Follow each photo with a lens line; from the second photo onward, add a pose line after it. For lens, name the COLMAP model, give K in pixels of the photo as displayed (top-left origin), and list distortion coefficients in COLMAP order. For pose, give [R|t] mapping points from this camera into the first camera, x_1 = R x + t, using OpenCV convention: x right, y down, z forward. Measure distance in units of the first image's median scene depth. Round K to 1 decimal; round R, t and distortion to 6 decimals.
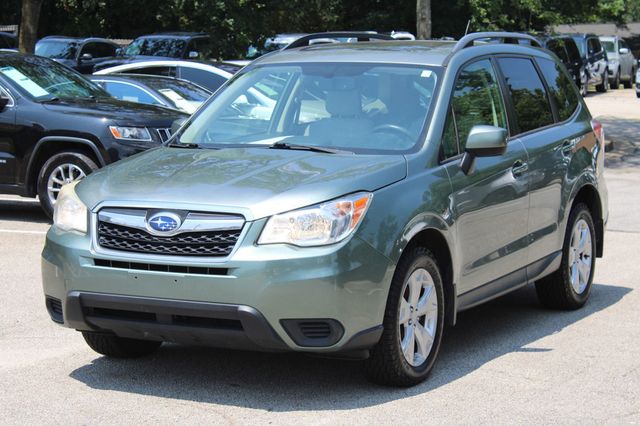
lens RADIAL K [[1525.0, 0, 320.0], [0, 1525.0, 213.0], [0, 0, 1]] dist [0.075225, 0.570135]
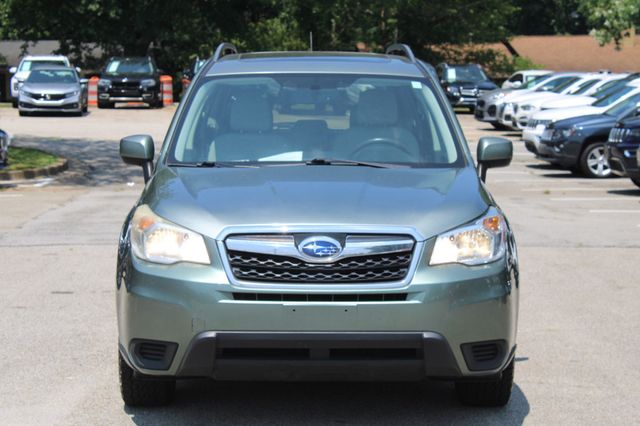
lens RADIAL K [[1525.0, 0, 320.0], [0, 1525.0, 213.0], [0, 0, 1]] dist [0.075225, 0.570135]
pose [[0.897601, -0.038759, 0.439101, -0.498864], [0.044686, 0.998996, -0.003164, -0.011403], [-0.438537, 0.022462, 0.898432, 0.186534]]
